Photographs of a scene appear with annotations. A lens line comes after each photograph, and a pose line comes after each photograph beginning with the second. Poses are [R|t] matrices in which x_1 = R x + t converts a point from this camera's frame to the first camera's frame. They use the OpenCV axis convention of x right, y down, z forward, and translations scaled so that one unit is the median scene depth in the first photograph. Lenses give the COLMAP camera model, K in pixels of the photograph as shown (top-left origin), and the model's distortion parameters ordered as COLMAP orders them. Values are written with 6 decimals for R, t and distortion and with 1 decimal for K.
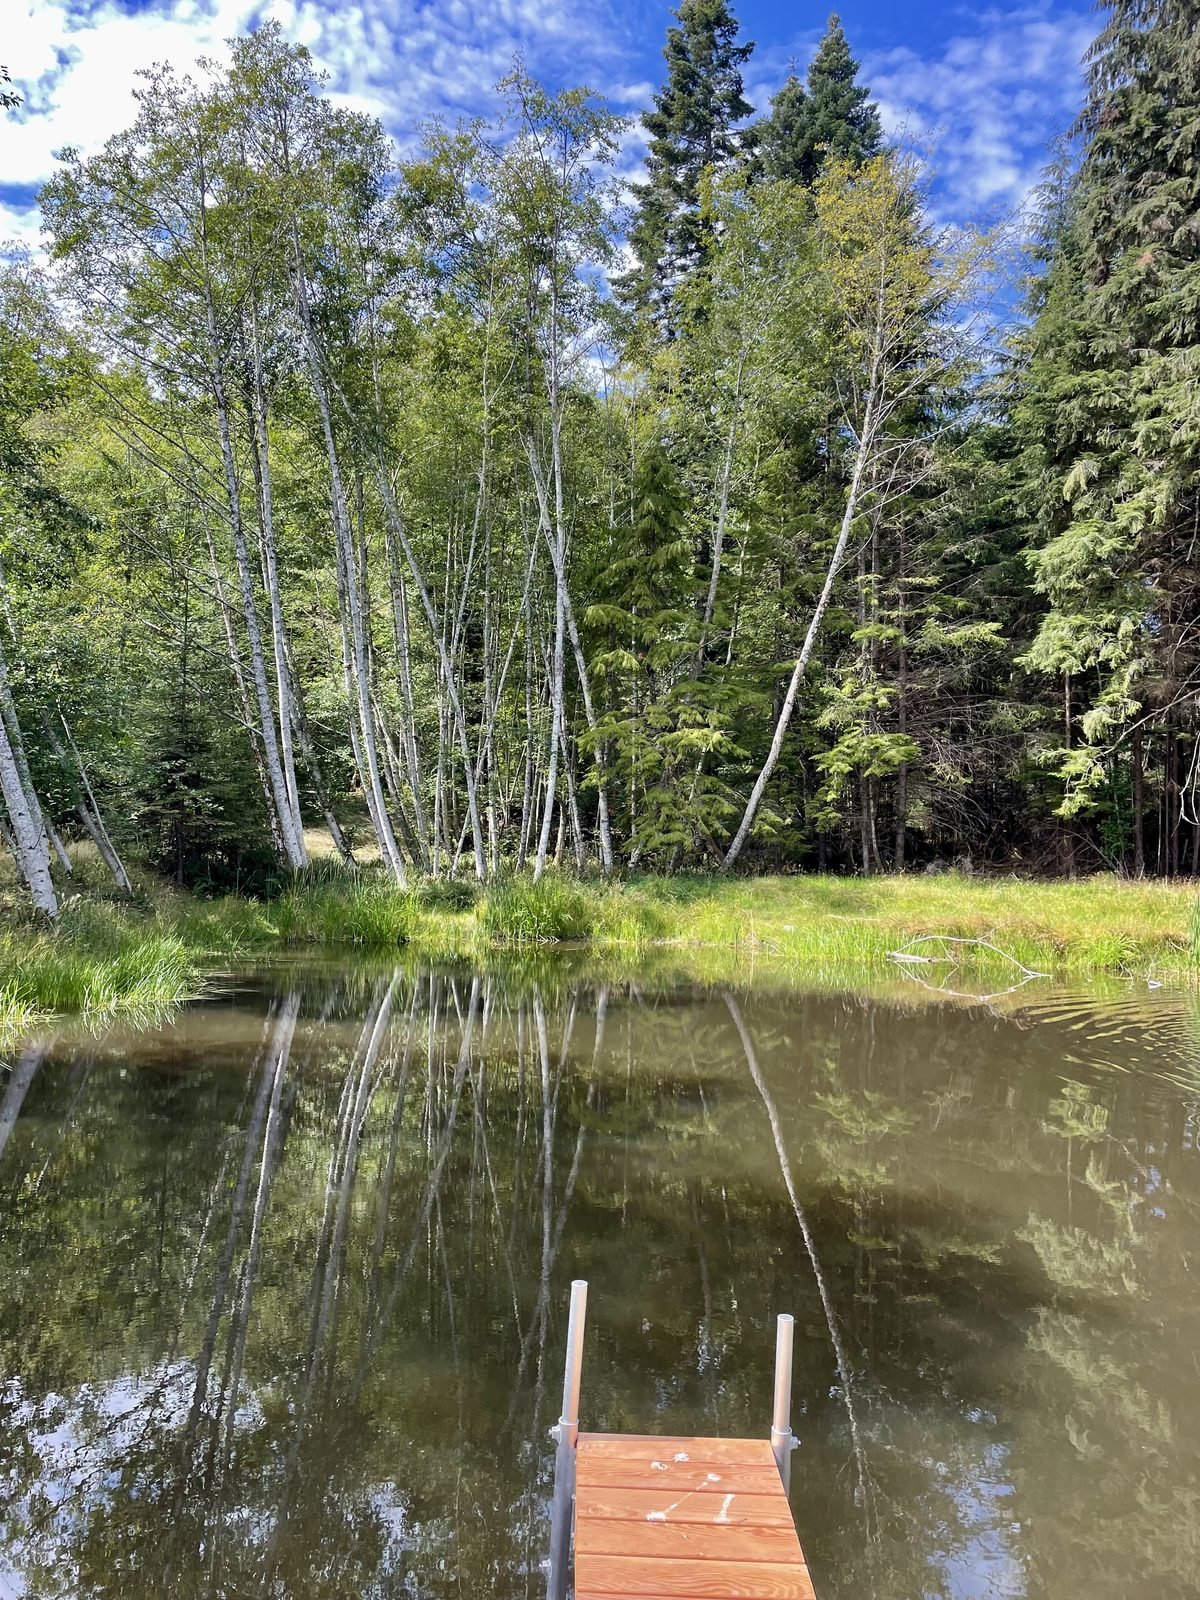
lens RADIAL K [[1214.7, 0, 600.0], [0, 1214.7, 800.0], [0, 0, 1]] dist [0.108182, -0.133302]
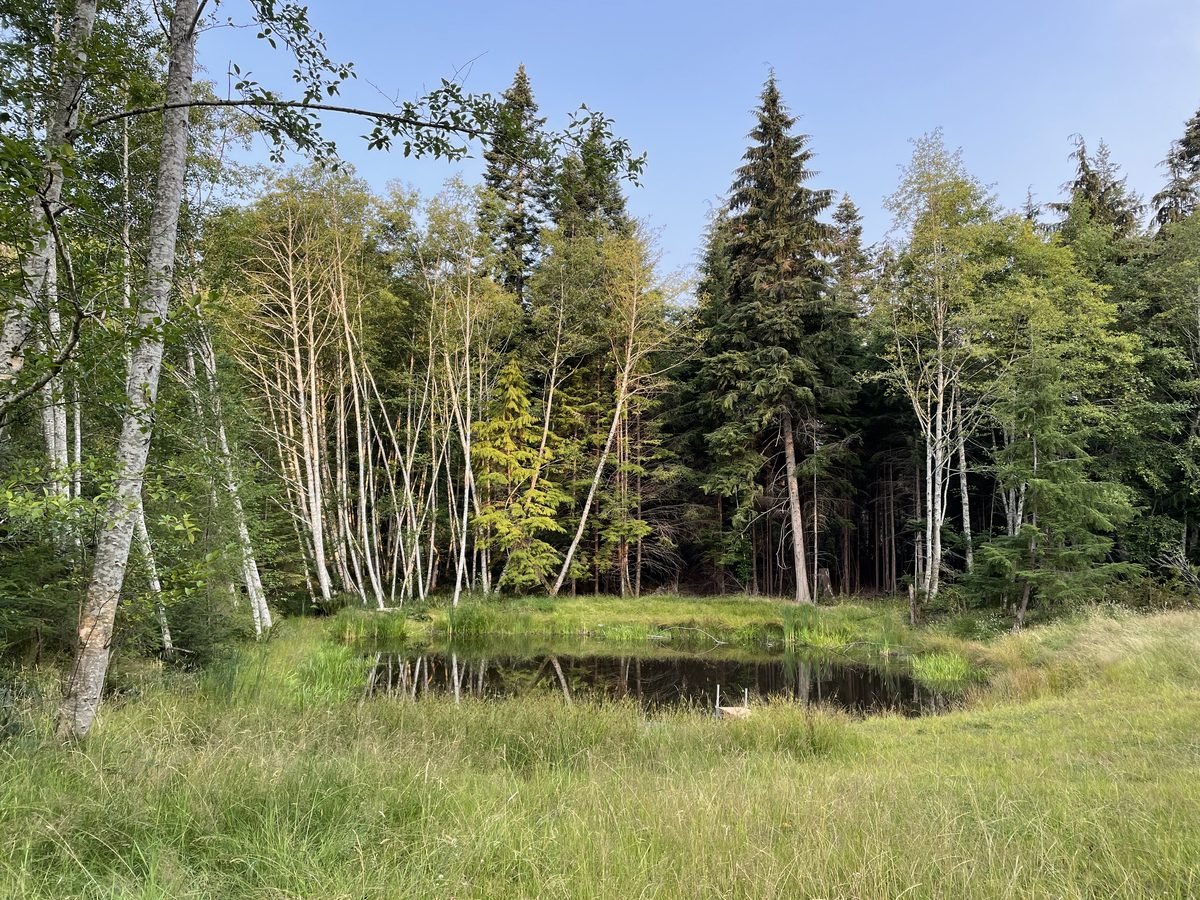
lens RADIAL K [[911.0, 0, 600.0], [0, 911.0, 450.0], [0, 0, 1]] dist [0.108182, -0.133302]
pose [[0.967049, 0.029223, 0.252906, -0.188246], [-0.007100, 0.996100, -0.087947, -0.039746], [-0.254490, 0.083253, 0.963485, -0.379512]]
